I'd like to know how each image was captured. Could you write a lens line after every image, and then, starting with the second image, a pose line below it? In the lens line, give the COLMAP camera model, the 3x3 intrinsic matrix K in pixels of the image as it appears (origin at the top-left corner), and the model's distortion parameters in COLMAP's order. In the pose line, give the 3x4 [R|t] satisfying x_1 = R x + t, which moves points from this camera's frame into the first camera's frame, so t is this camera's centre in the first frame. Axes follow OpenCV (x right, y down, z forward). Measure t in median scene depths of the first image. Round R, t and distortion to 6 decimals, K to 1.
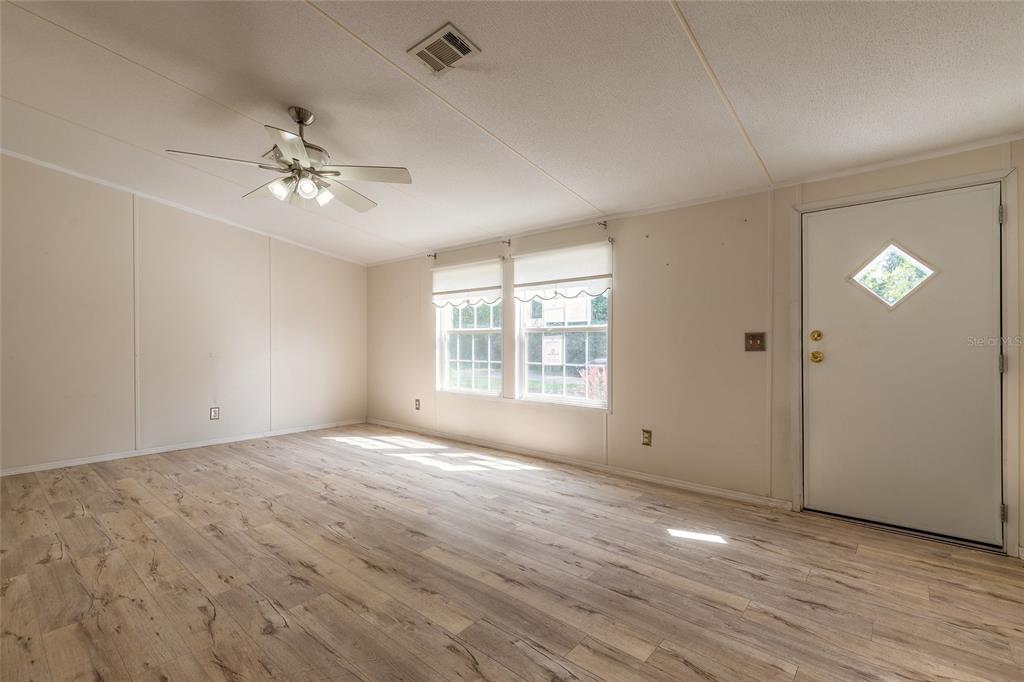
lens RADIAL K [[464.1, 0, 509.2], [0, 464.1, 342.5], [0, 0, 1]] dist [0.002918, -0.000050]
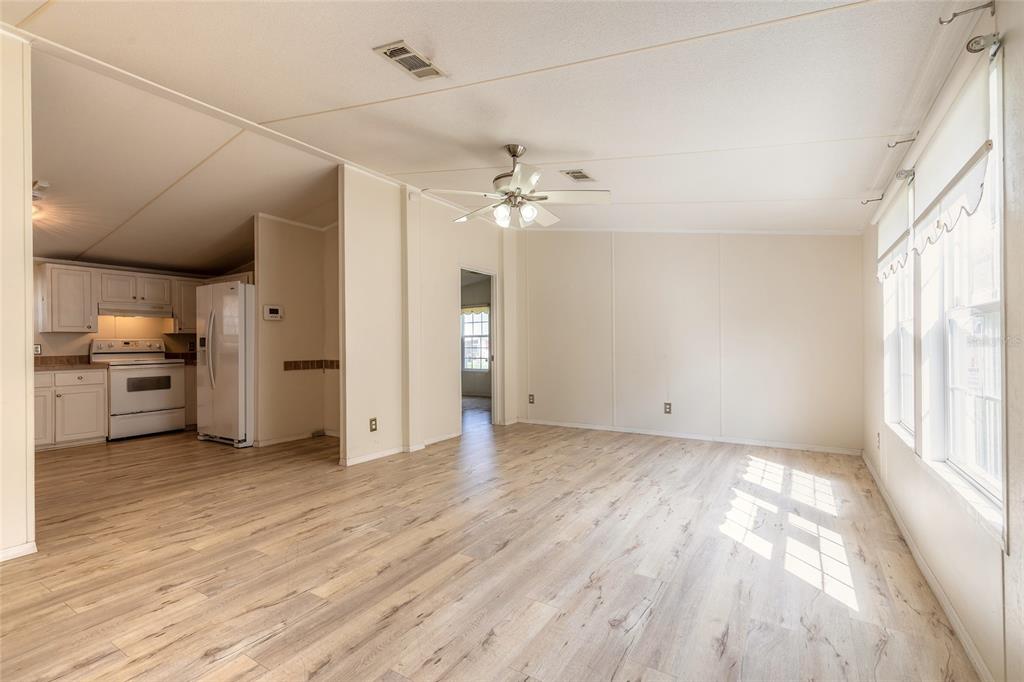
lens RADIAL K [[464.1, 0, 508.9], [0, 464.1, 341.5], [0, 0, 1]] dist [0.002918, -0.000050]
pose [[0.147173, -0.005405, -0.989096, 0.715840], [0.003022, 0.999983, -0.005015, -0.000905], [0.989106, -0.002251, 0.147186, 0.839216]]
